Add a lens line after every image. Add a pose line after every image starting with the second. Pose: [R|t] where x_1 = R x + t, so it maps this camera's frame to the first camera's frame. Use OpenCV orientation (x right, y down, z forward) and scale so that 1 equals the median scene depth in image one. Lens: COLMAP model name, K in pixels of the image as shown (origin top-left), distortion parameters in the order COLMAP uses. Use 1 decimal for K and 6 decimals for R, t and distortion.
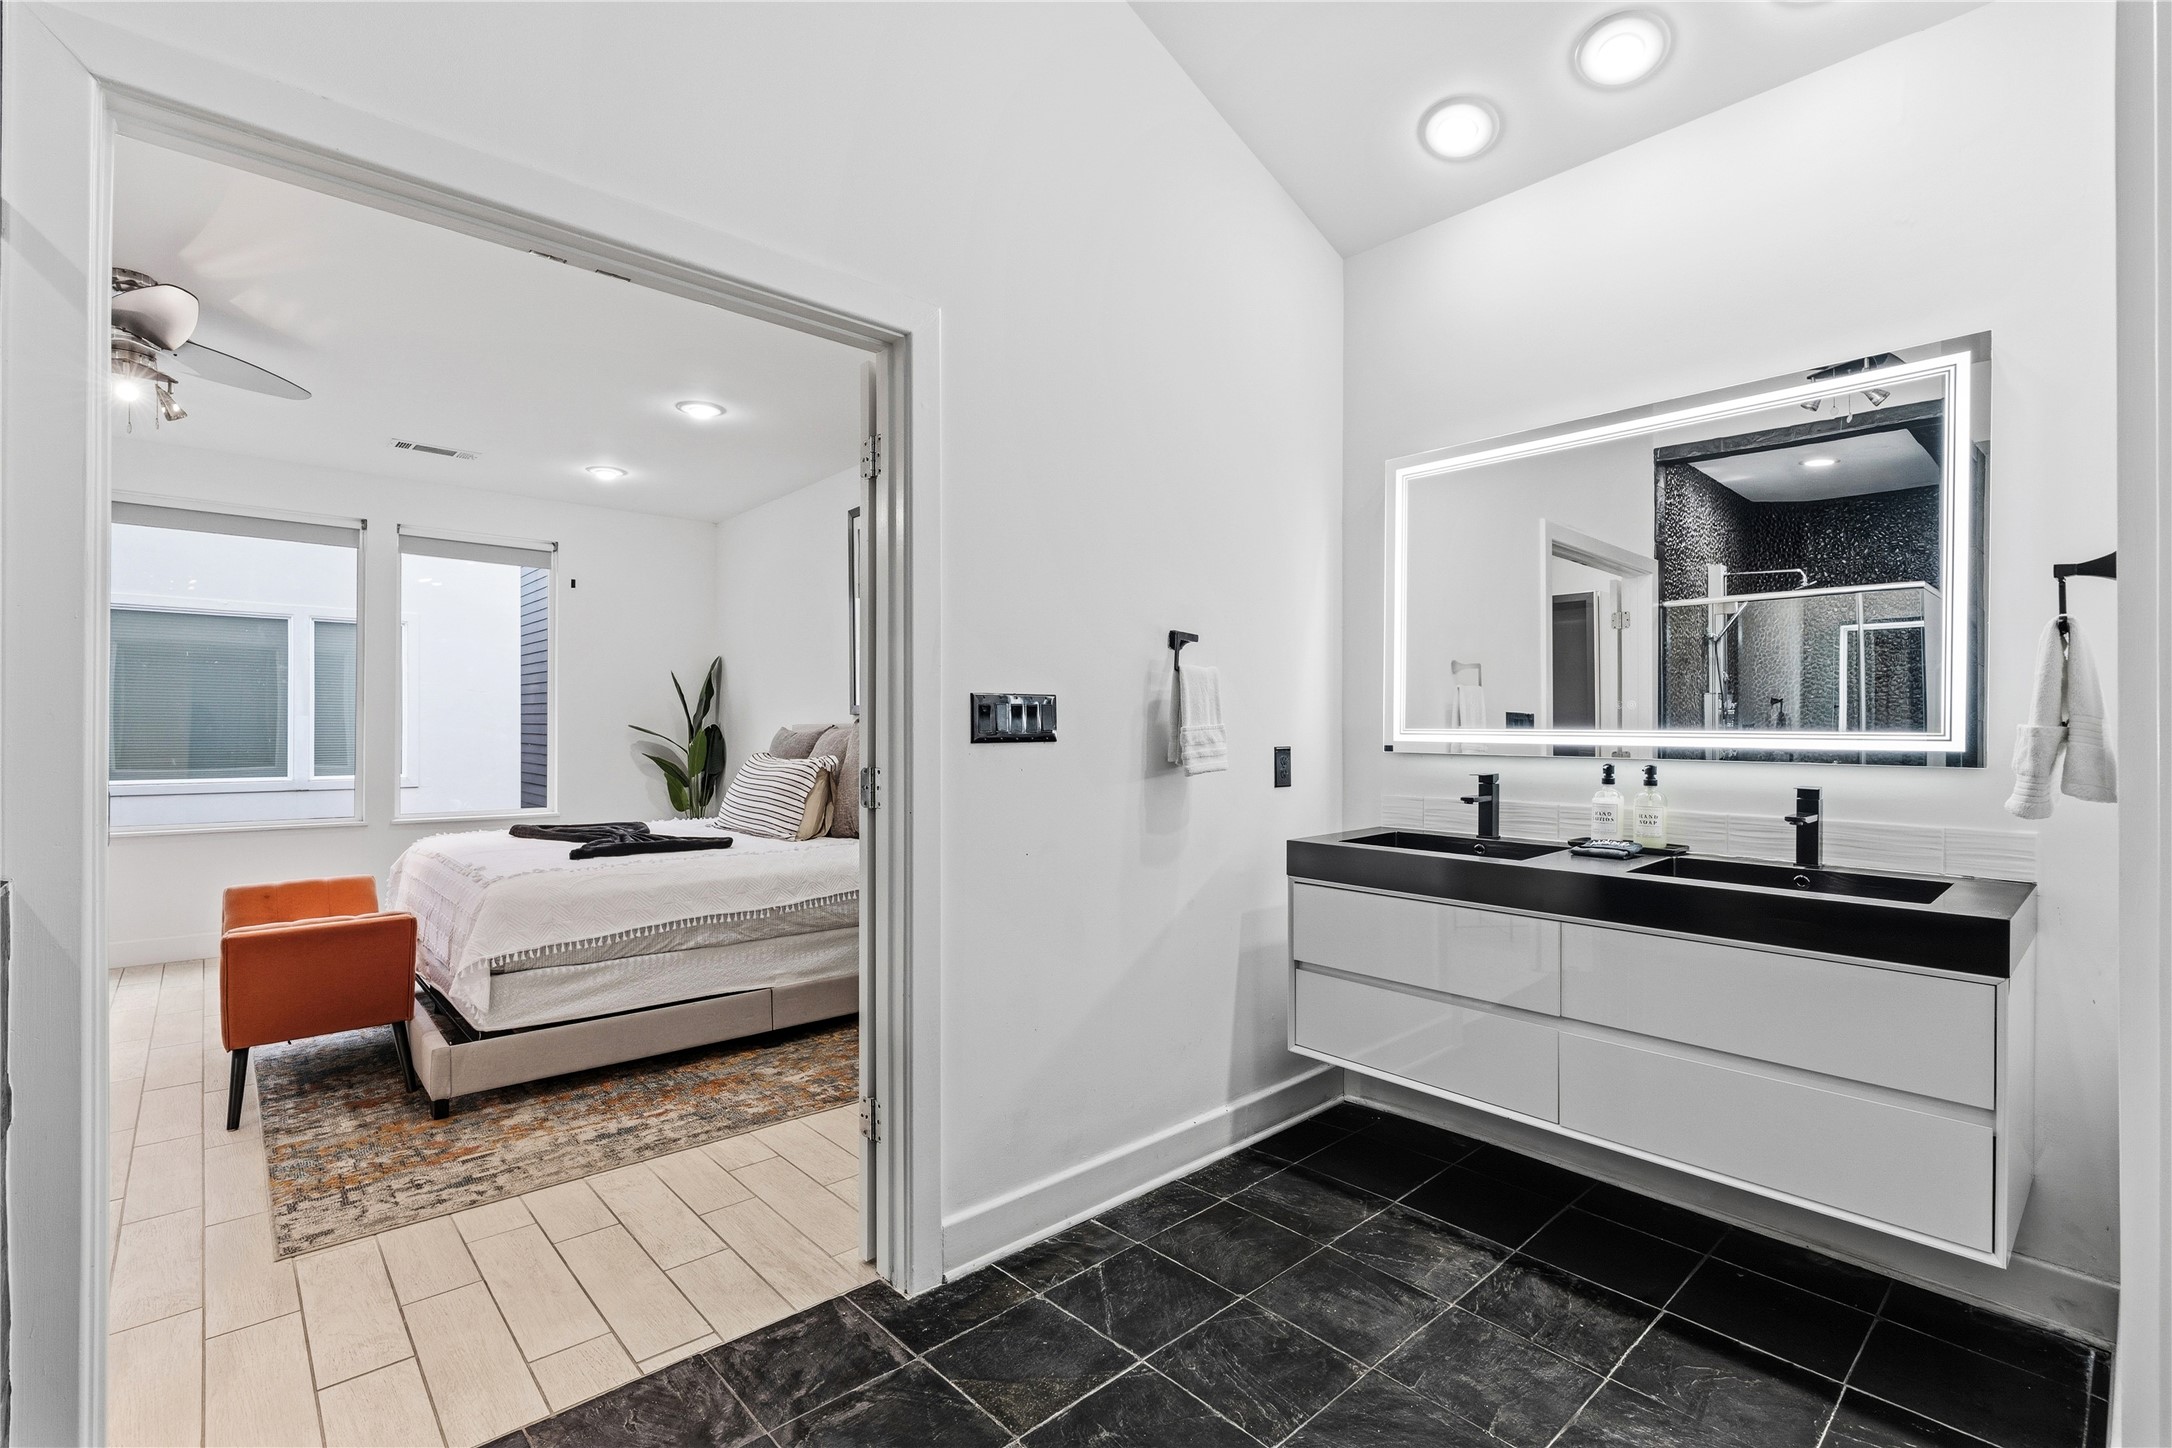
lens RADIAL K [[970.9, 0, 1086.0], [0, 970.9, 724.0], [0, 0, 1]] dist [0.000471, 0.000719]
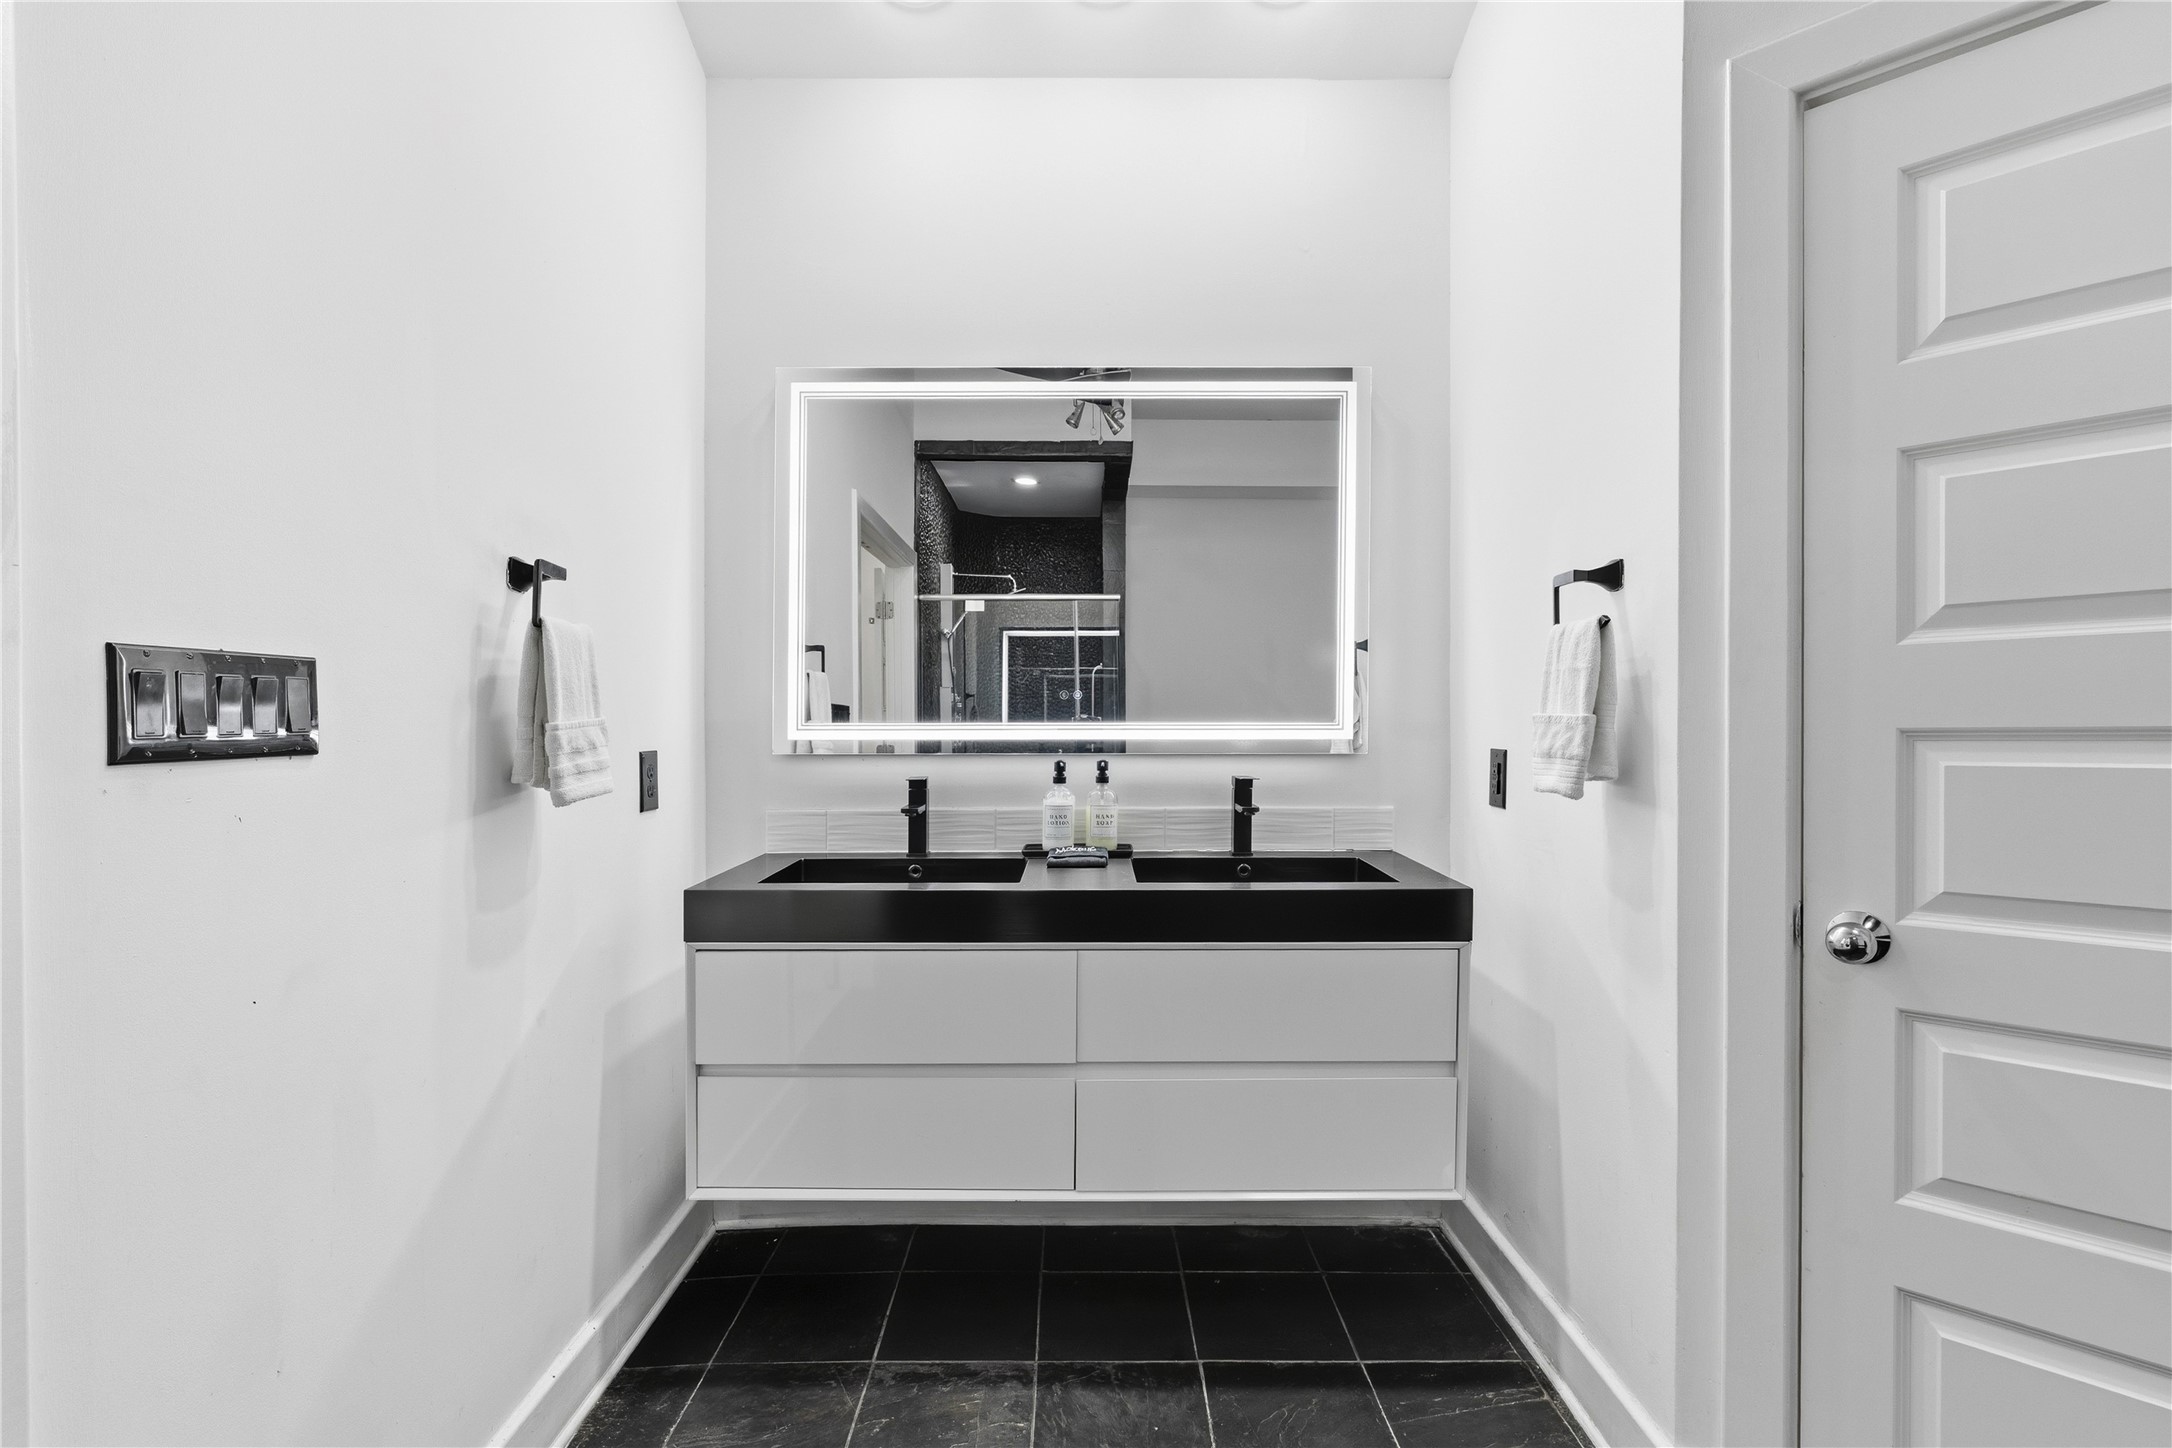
lens RADIAL K [[1011.3, 0, 1080.9], [0, 1011.3, 726.8], [0, 0, 1]] dist [-0.003515, -0.000039]
pose [[0.674038, -0.010196, 0.738626, -0.133433], [0.004068, 0.999941, 0.010091, 0.000701], [-0.738686, -0.003797, 0.674039, 0.350653]]
